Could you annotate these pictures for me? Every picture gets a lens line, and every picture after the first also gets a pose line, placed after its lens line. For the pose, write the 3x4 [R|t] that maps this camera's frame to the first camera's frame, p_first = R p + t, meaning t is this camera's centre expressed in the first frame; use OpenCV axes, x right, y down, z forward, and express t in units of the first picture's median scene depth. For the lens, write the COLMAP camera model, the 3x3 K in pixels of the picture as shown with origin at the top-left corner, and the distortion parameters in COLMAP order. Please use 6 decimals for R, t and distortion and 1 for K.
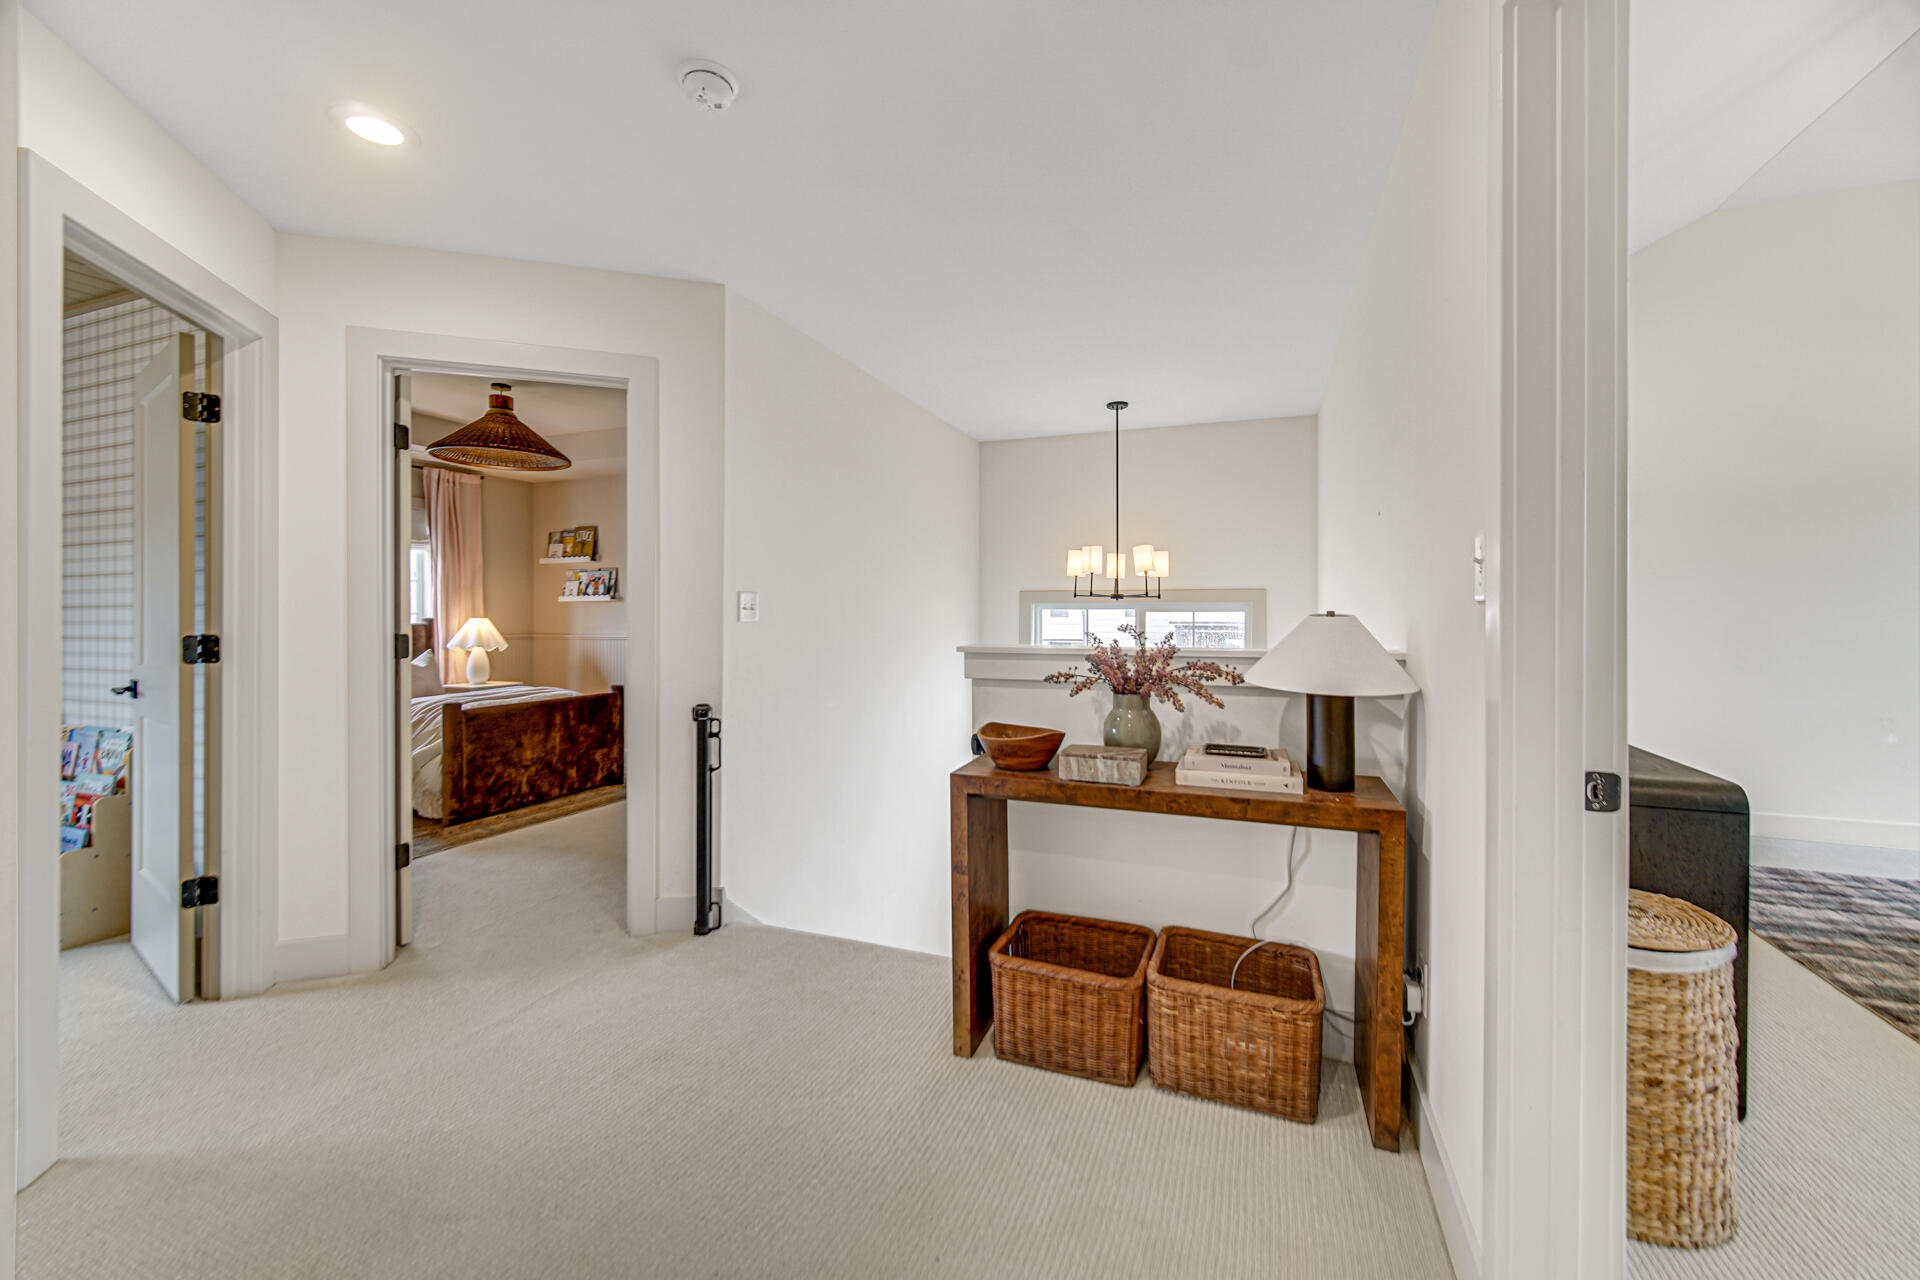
lens RADIAL K [[765.5, 0, 961.6], [0, 765.5, 624.1], [0, 0, 1]] dist [0.001355, 0.000536]
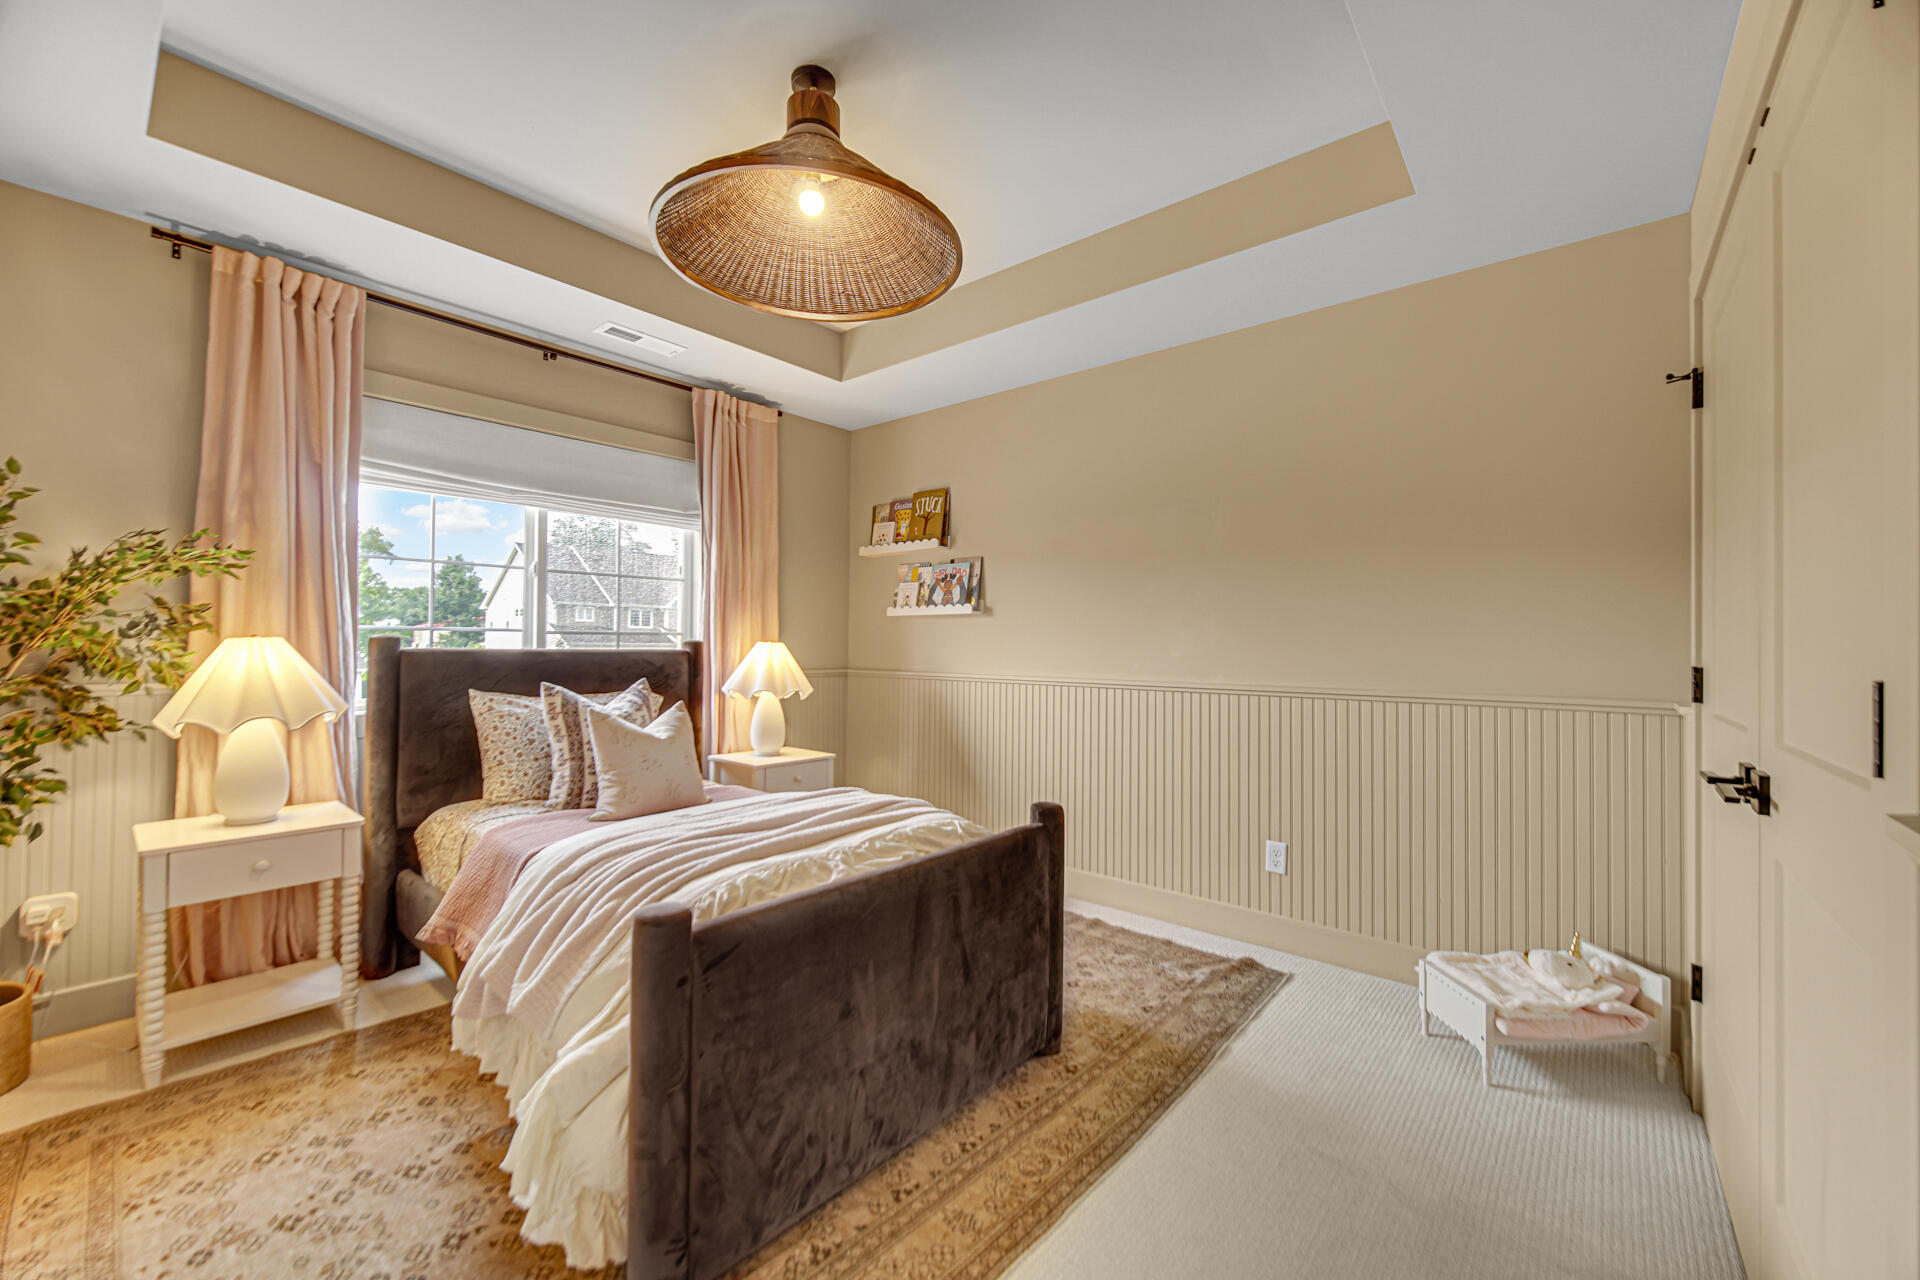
lens RADIAL K [[766.3, 0, 966.9], [0, 766.3, 637.4], [0, 0, 1]] dist [-0.000006, 0.000103]
pose [[0.946102, 0.003960, -0.323843, -0.294653], [-0.011063, 0.999737, -0.020097, -0.001587], [0.323678, 0.022596, 0.945897, 0.488391]]
